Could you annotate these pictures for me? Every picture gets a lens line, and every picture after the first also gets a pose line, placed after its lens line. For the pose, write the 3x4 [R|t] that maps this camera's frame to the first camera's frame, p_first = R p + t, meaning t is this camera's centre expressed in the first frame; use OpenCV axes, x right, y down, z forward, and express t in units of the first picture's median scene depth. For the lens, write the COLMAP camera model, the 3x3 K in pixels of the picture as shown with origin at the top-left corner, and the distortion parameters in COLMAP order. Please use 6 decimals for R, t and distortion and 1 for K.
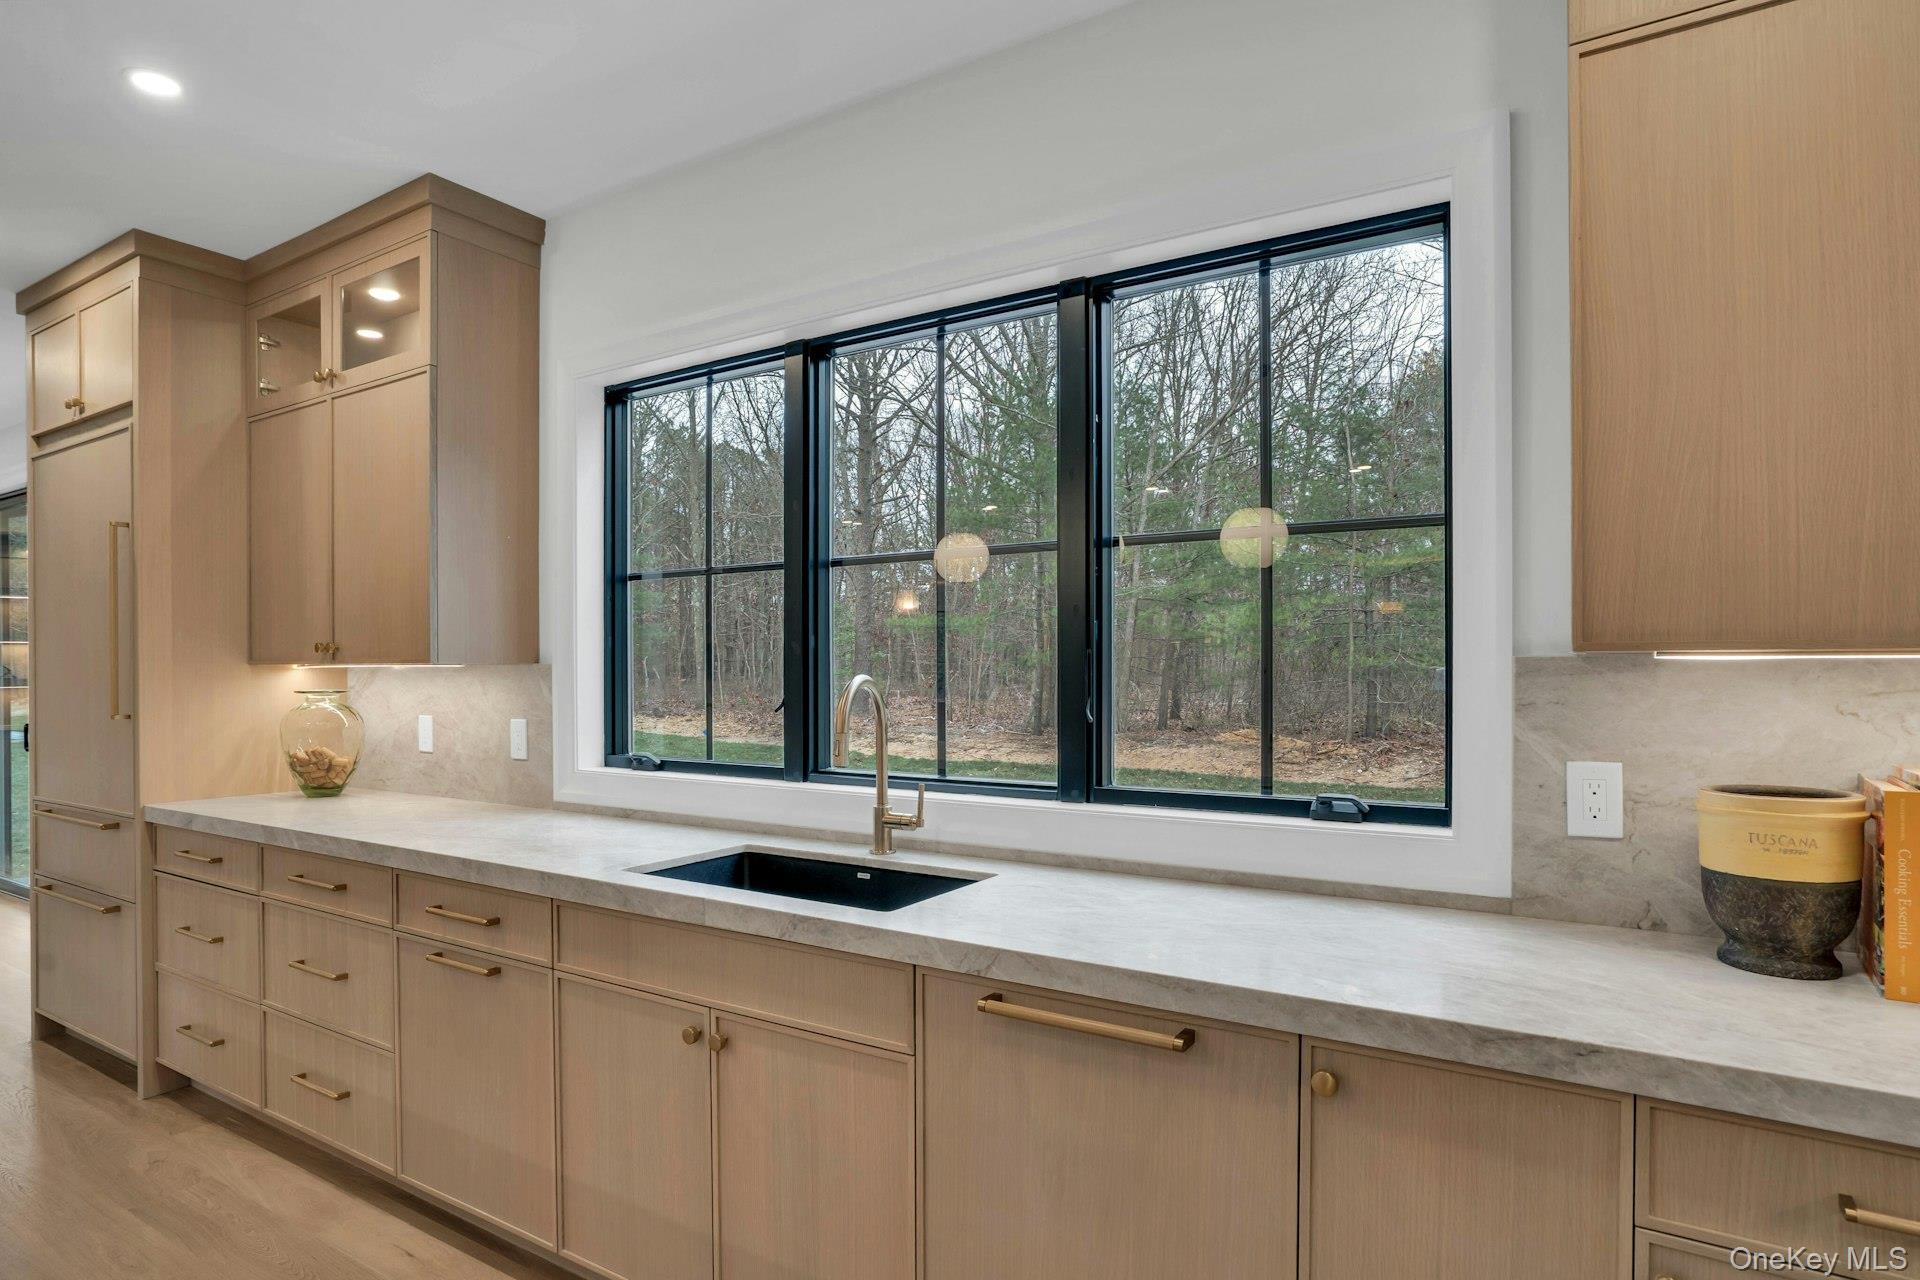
lens RADIAL K [[1034.6, 0, 956.8], [0, 1034.6, 651.9], [0, 0, 1]] dist [-0.015869, 0.004536]
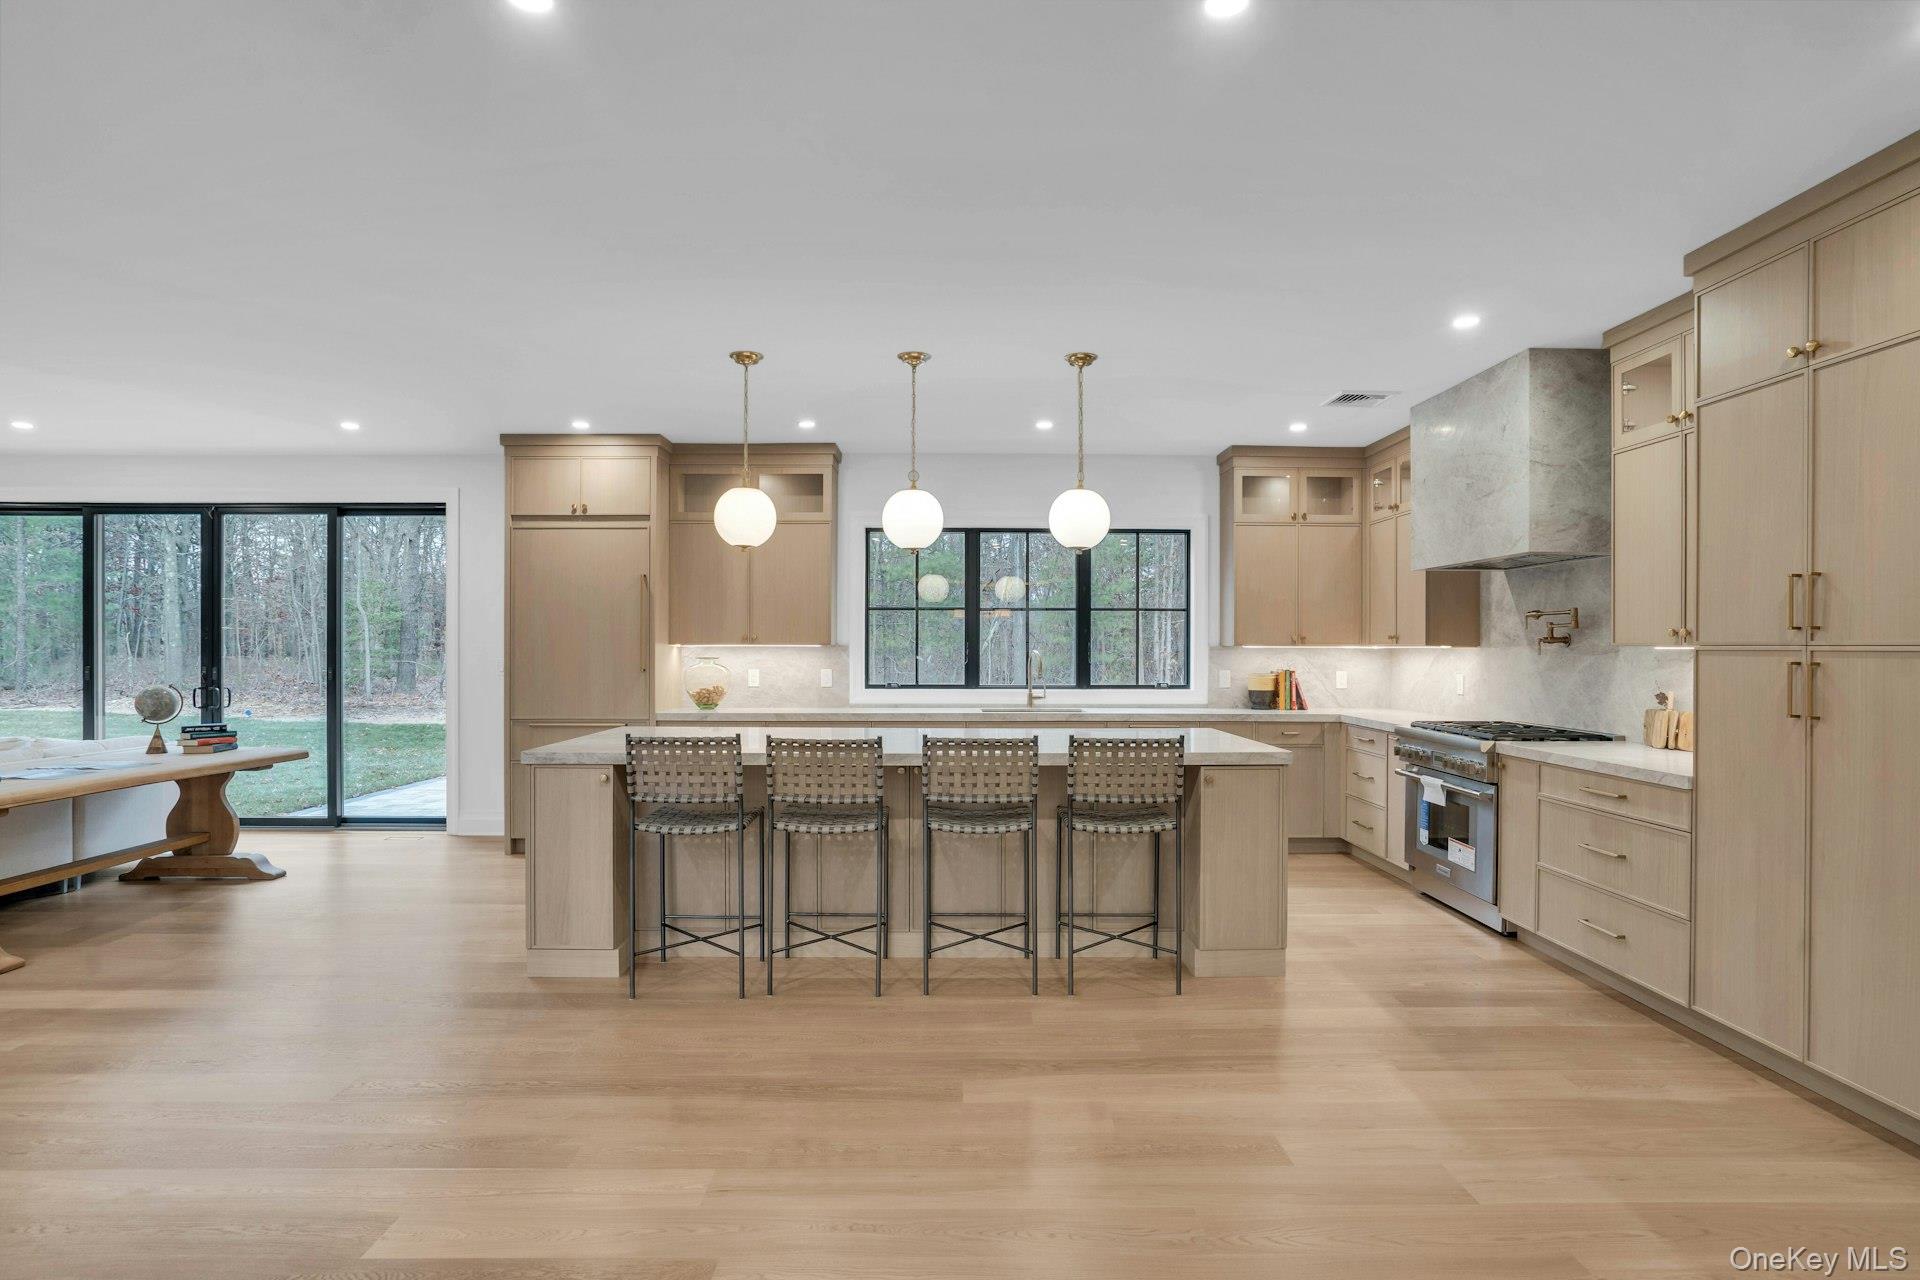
lens RADIAL K [[1034.6, 0, 947.8], [0, 1034.6, 658.6], [0, 0, 1]] dist [-0.015869, 0.004536]
pose [[0.845311, 0.002188, 0.534270, -2.637508], [-0.012963, 0.999781, 0.016414, 0.000260], [-0.534117, -0.020801, 0.845155, -2.017426]]
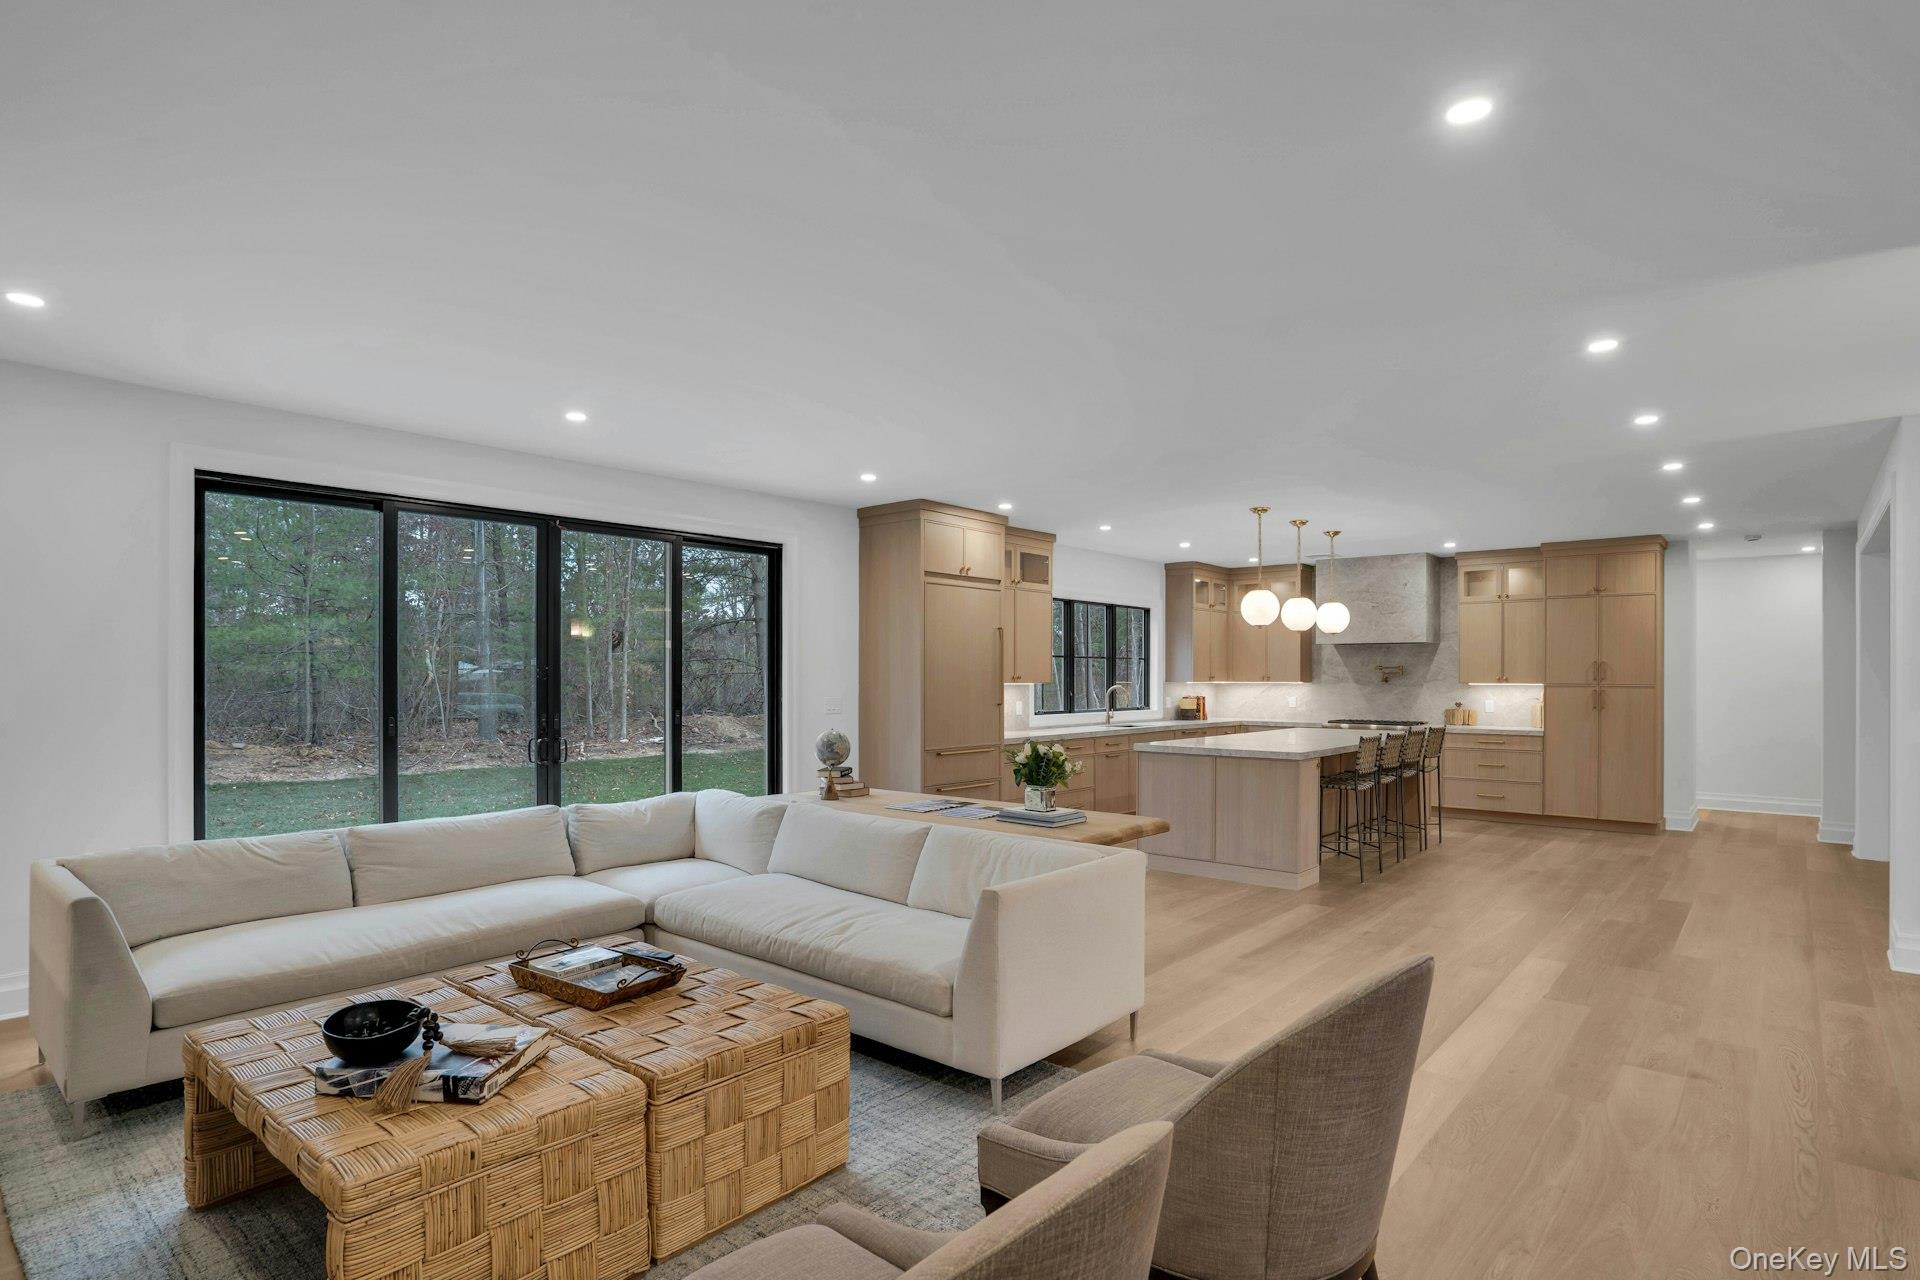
lens RADIAL K [[980.0, 0, 983.8], [0, 980.0, 695.8], [0, 0, 1]] dist [-0.033269, 0.009593]
pose [[0.126307, -0.013742, 0.991896, -6.057269], [-0.013315, 0.999790, 0.015547, 0.010985], [-0.991902, -0.015171, 0.126097, 1.372930]]
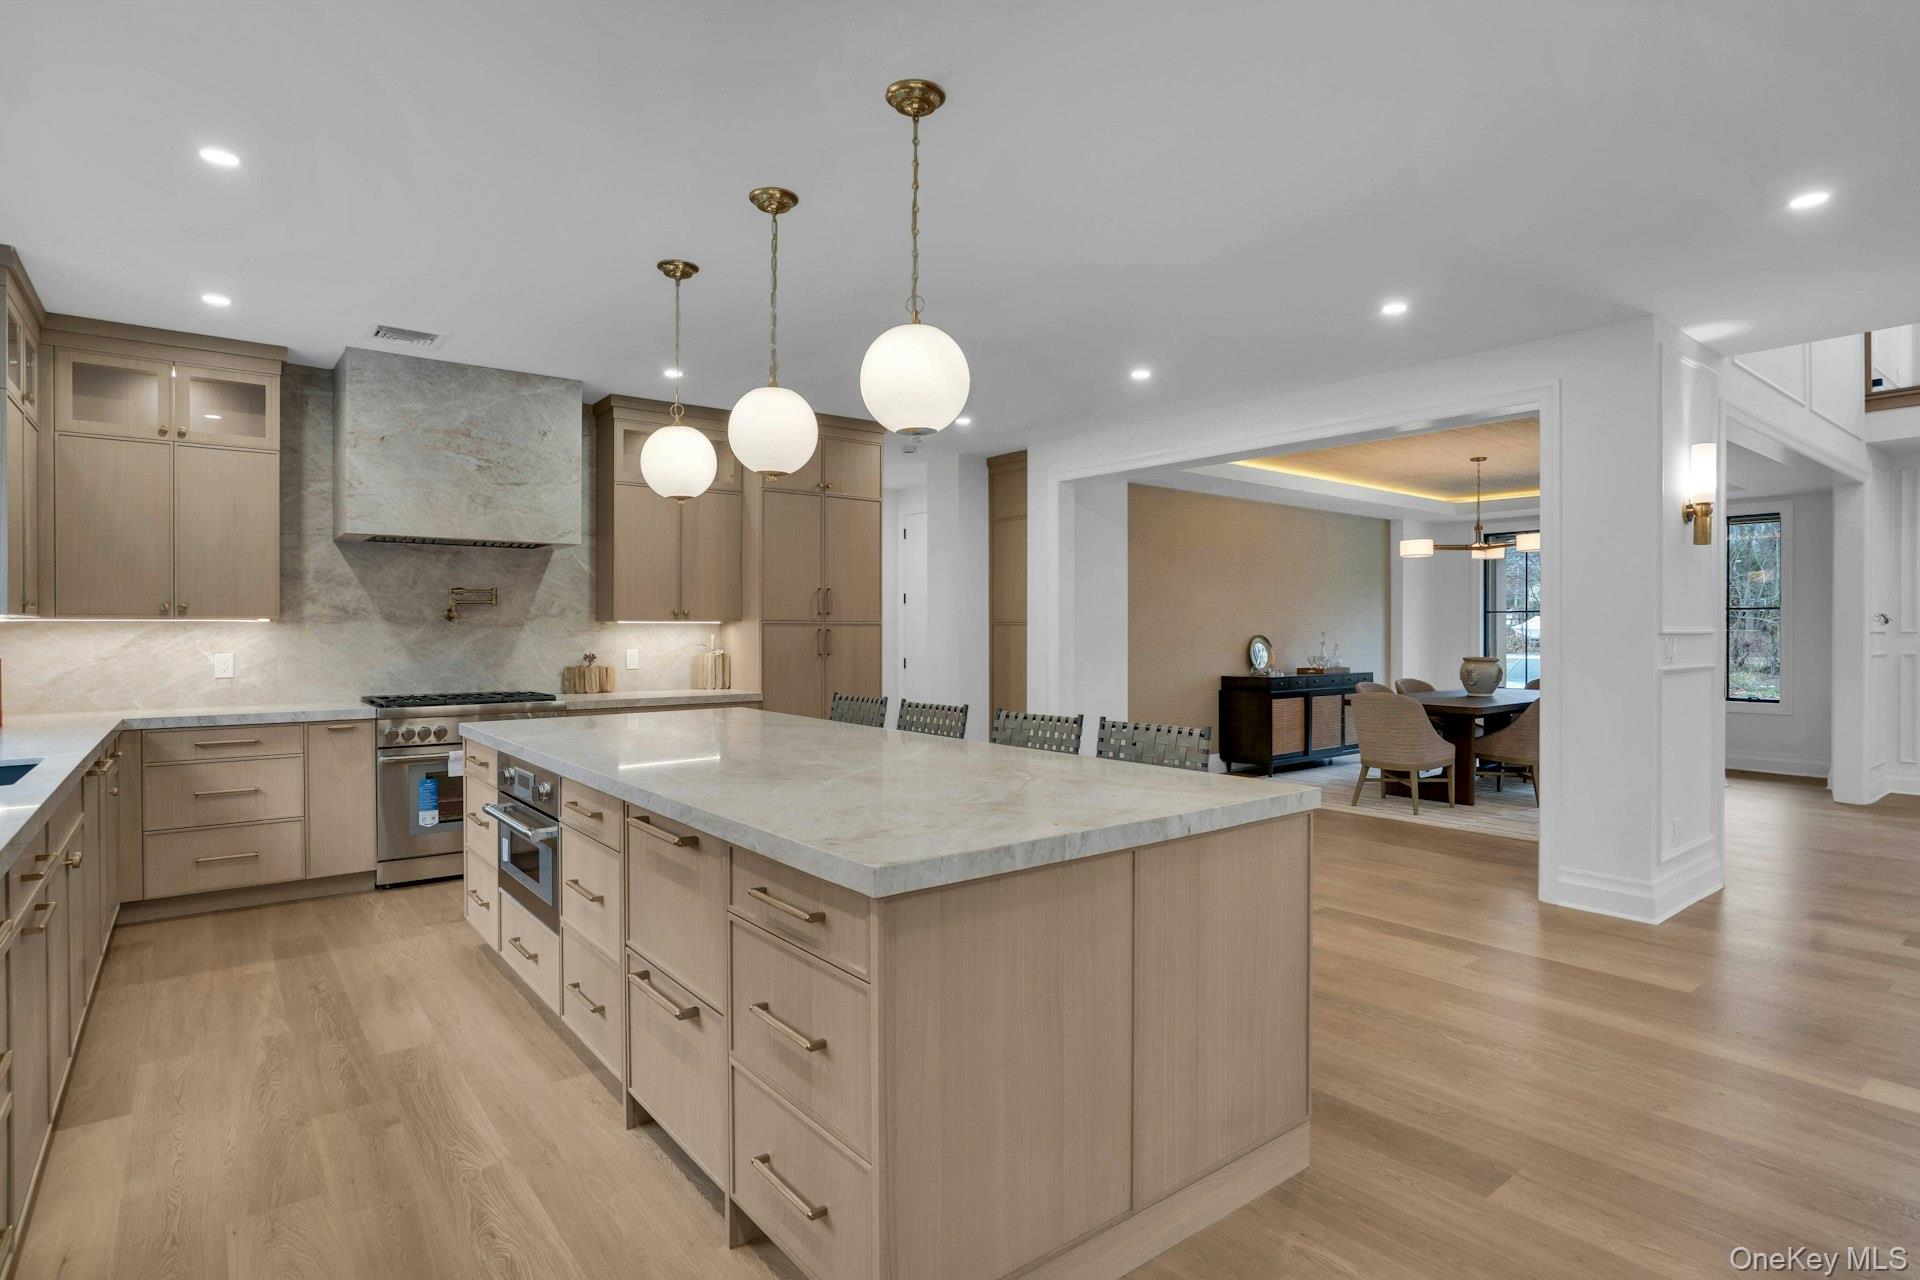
lens RADIAL K [[980.0, 0, 974.5], [0, 980.0, 611.7], [0, 0, 1]] dist [-0.033269, 0.009593]
pose [[-0.950224, 0.013100, 0.311293, -2.109507], [0.004006, 0.999547, -0.029836, 0.064177], [-0.311543, -0.027104, -0.949845, 2.113447]]
